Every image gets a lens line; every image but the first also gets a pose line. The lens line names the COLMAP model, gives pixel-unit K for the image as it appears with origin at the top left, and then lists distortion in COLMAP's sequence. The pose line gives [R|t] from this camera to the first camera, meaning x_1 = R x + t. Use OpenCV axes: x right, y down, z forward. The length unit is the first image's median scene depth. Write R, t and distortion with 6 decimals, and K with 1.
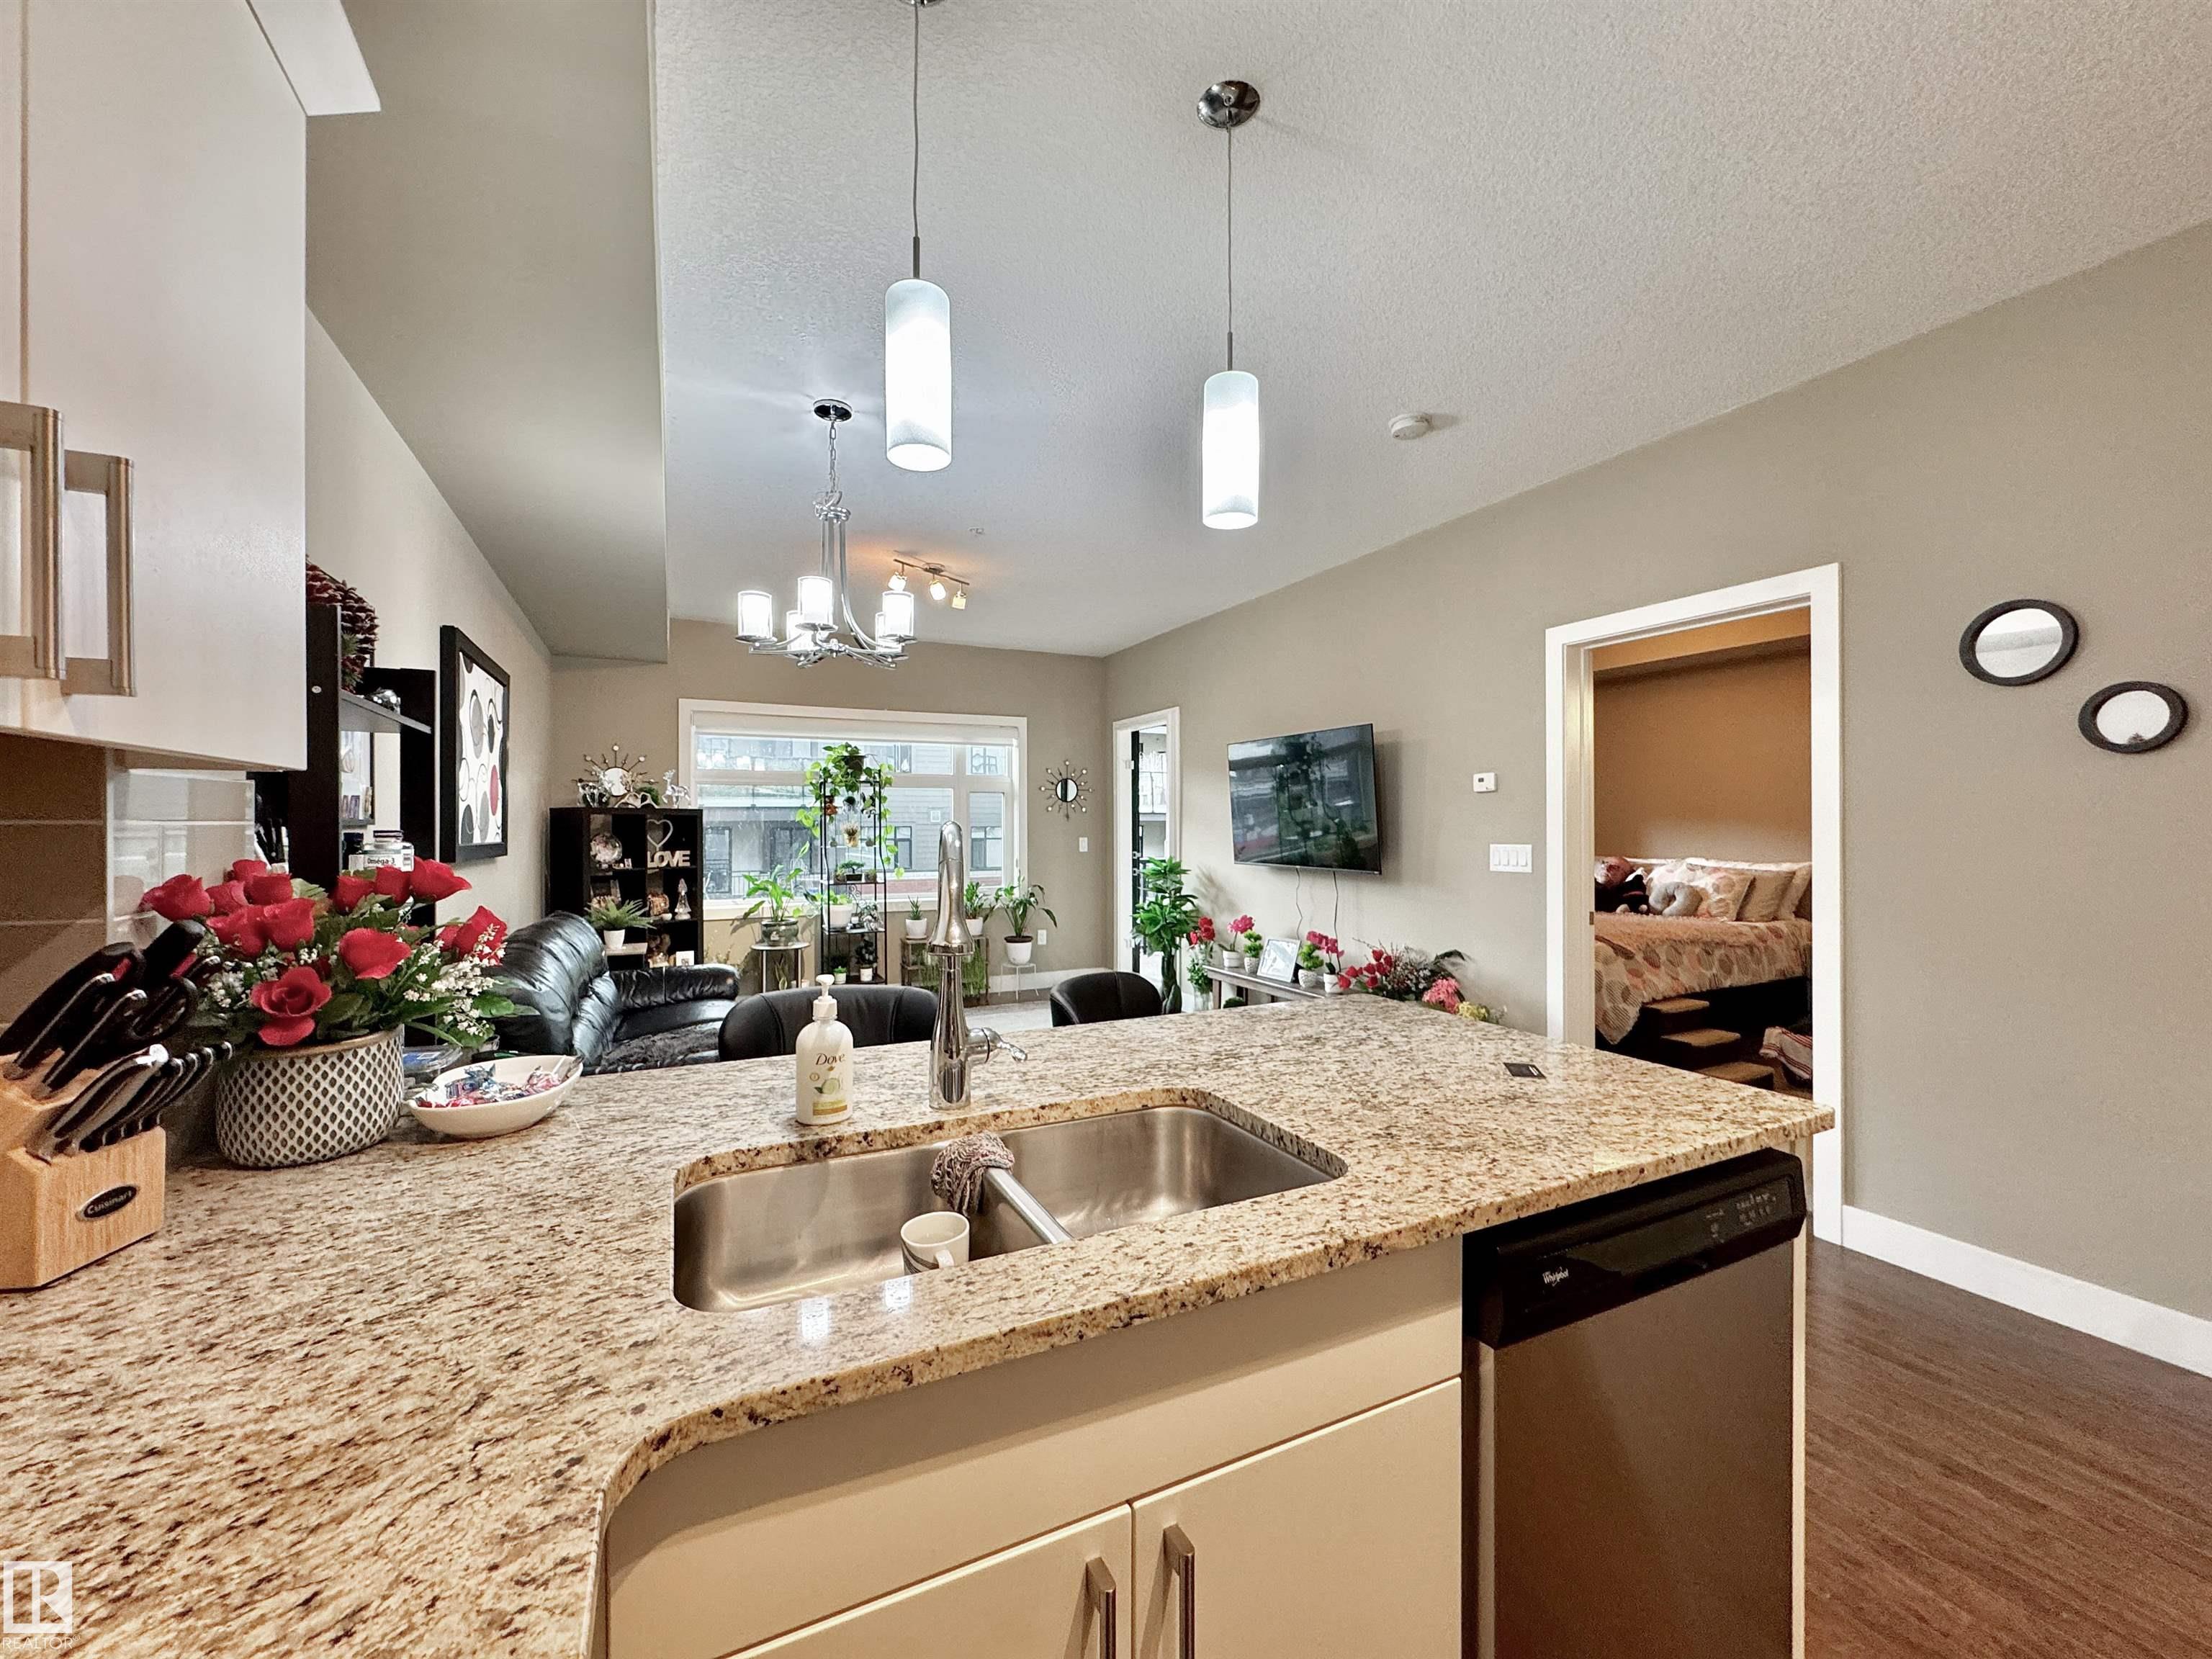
lens RADIAL K [[884.0, 0, 1103.9], [0, 884.0, 829.4], [0, 0, 1]] dist [-0.003858, -0.000008]
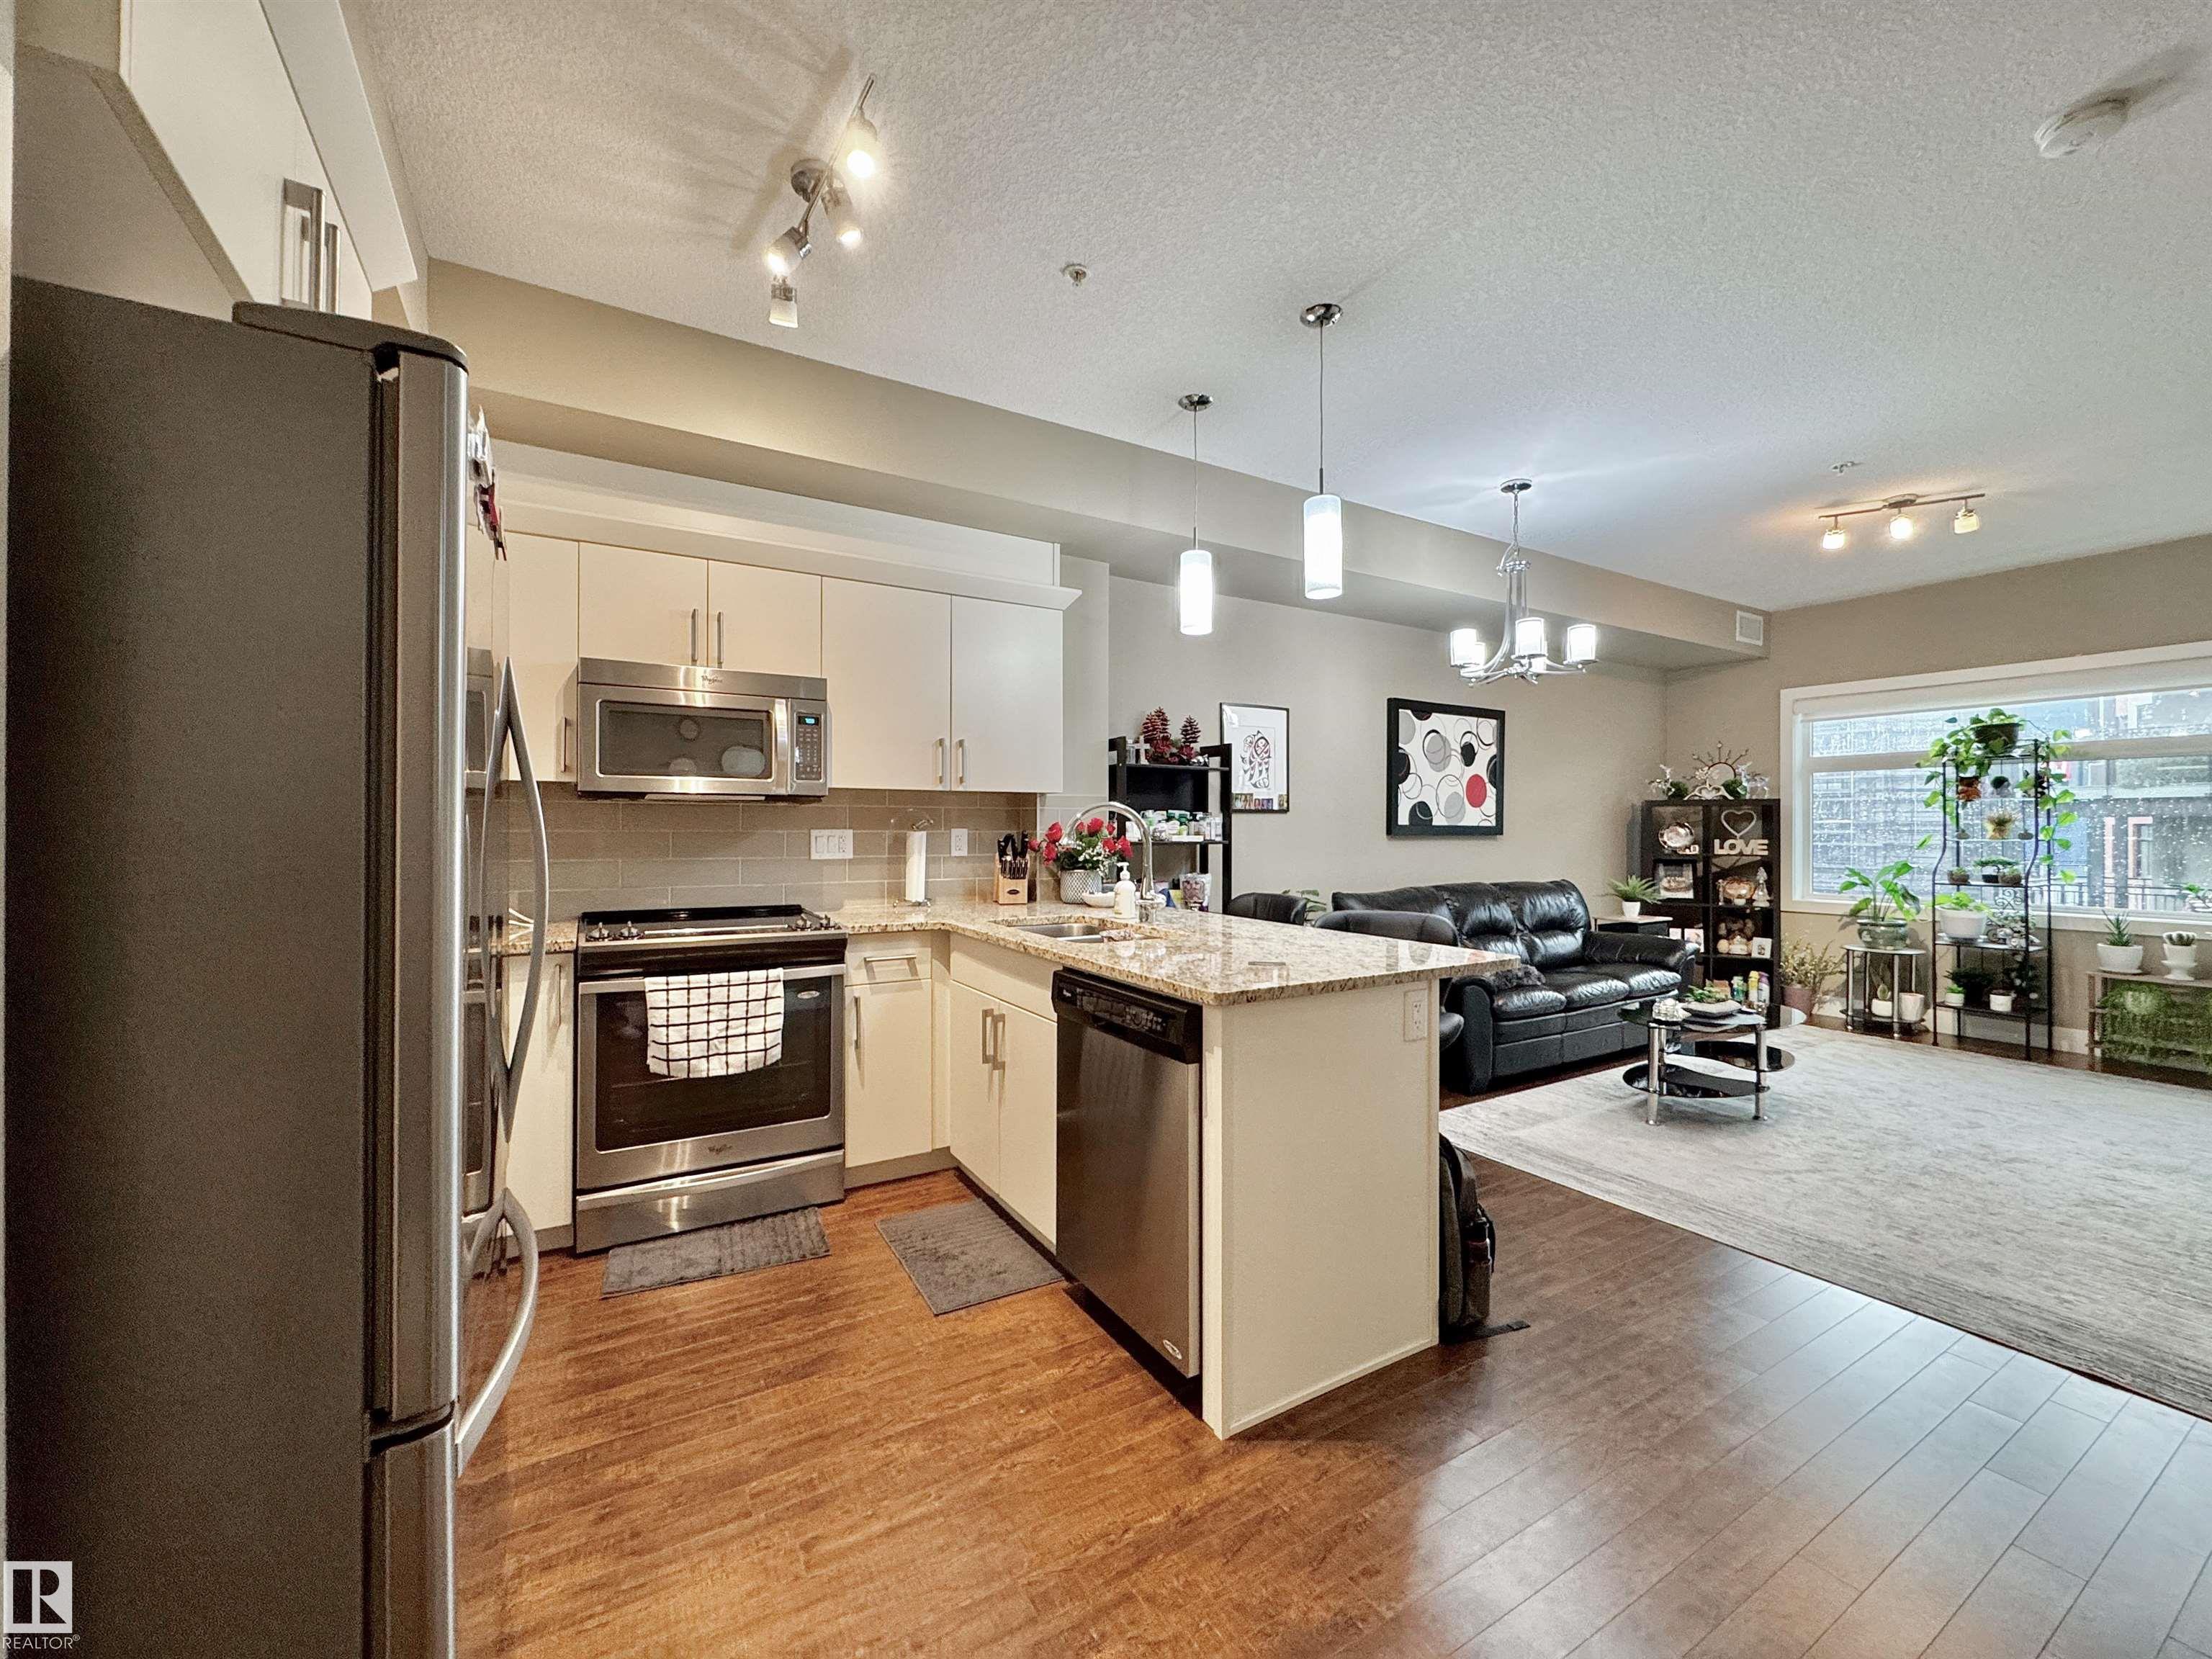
lens RADIAL K [[884.0, 0, 1103.9], [0, 884.0, 829.4], [0, 0, 1]] dist [-0.003858, -0.000008]
pose [[0.087909, 0.004987, -0.996116, 0.513652], [-0.004702, 0.999978, 0.004591, 0.012165], [0.996117, 0.004280, 0.087930, 0.162338]]
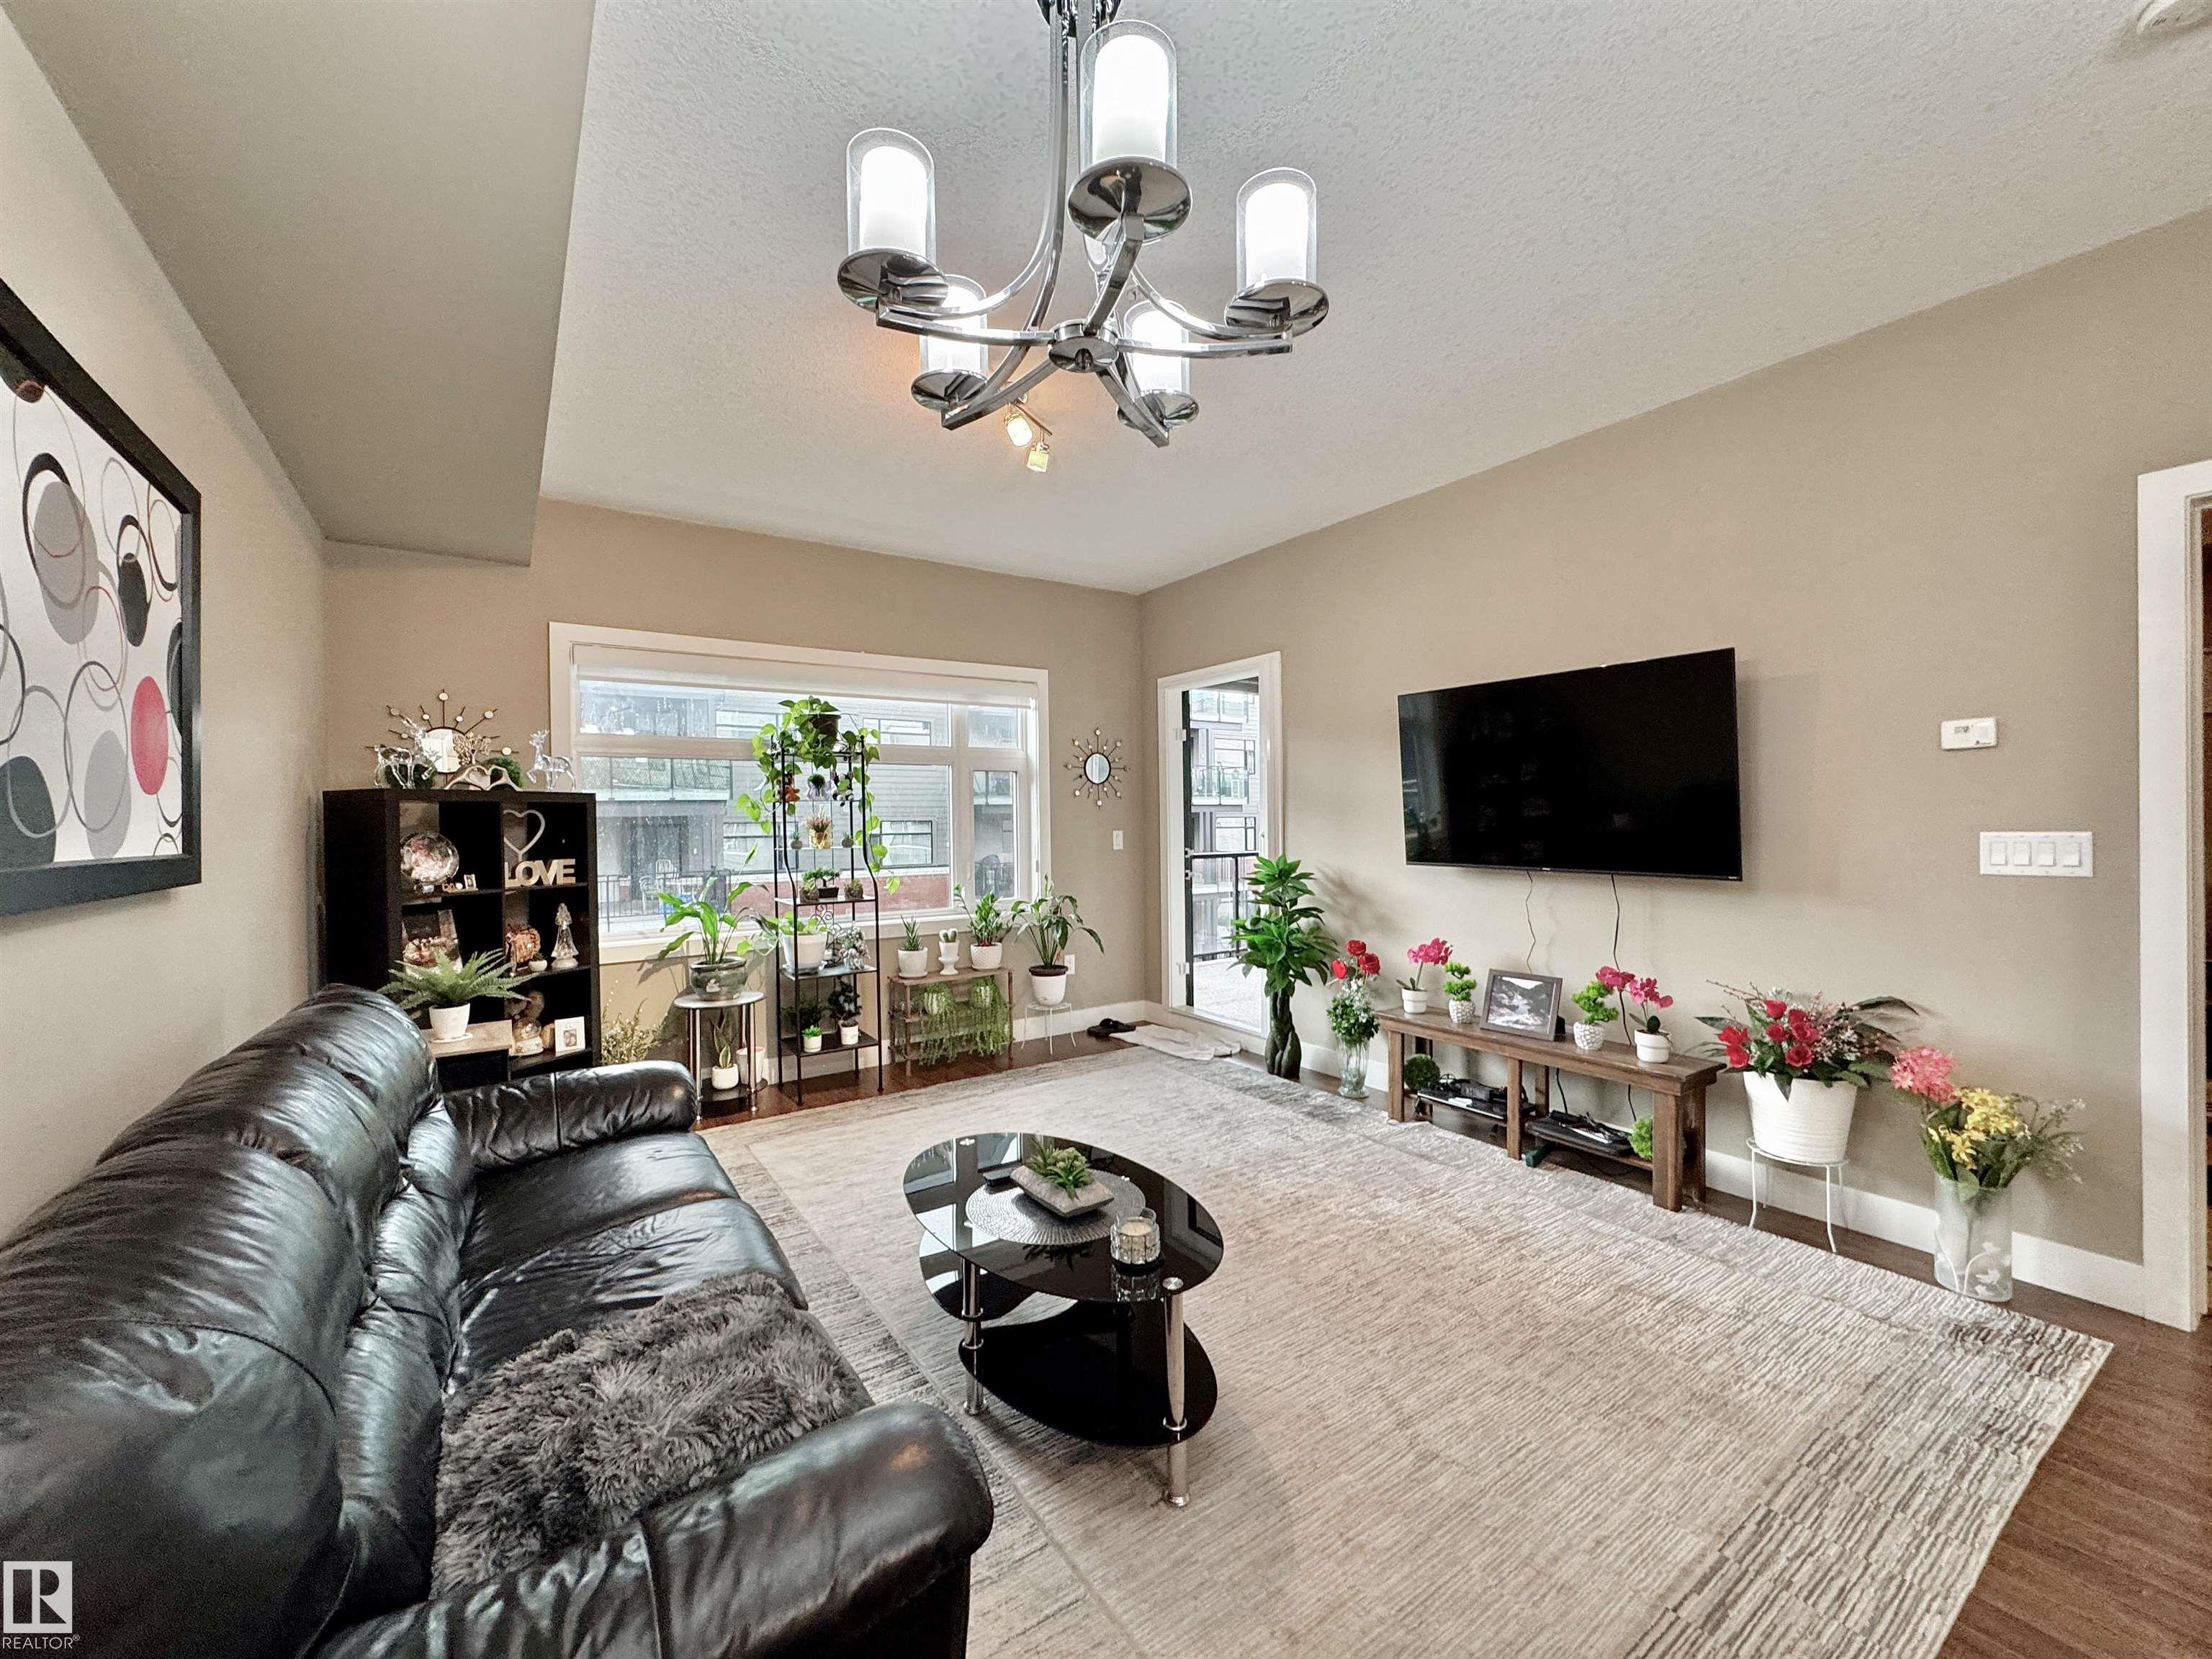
lens RADIAL K [[884.0, 0, 1103.9], [0, 884.0, 829.4], [0, 0, 1]] dist [-0.003858, -0.000008]
pose [[0.989787, -0.012255, 0.142028, -0.199036], [0.011291, 0.999907, 0.007589, 0.002748], [-0.142108, -0.005907, 0.989834, 0.348654]]
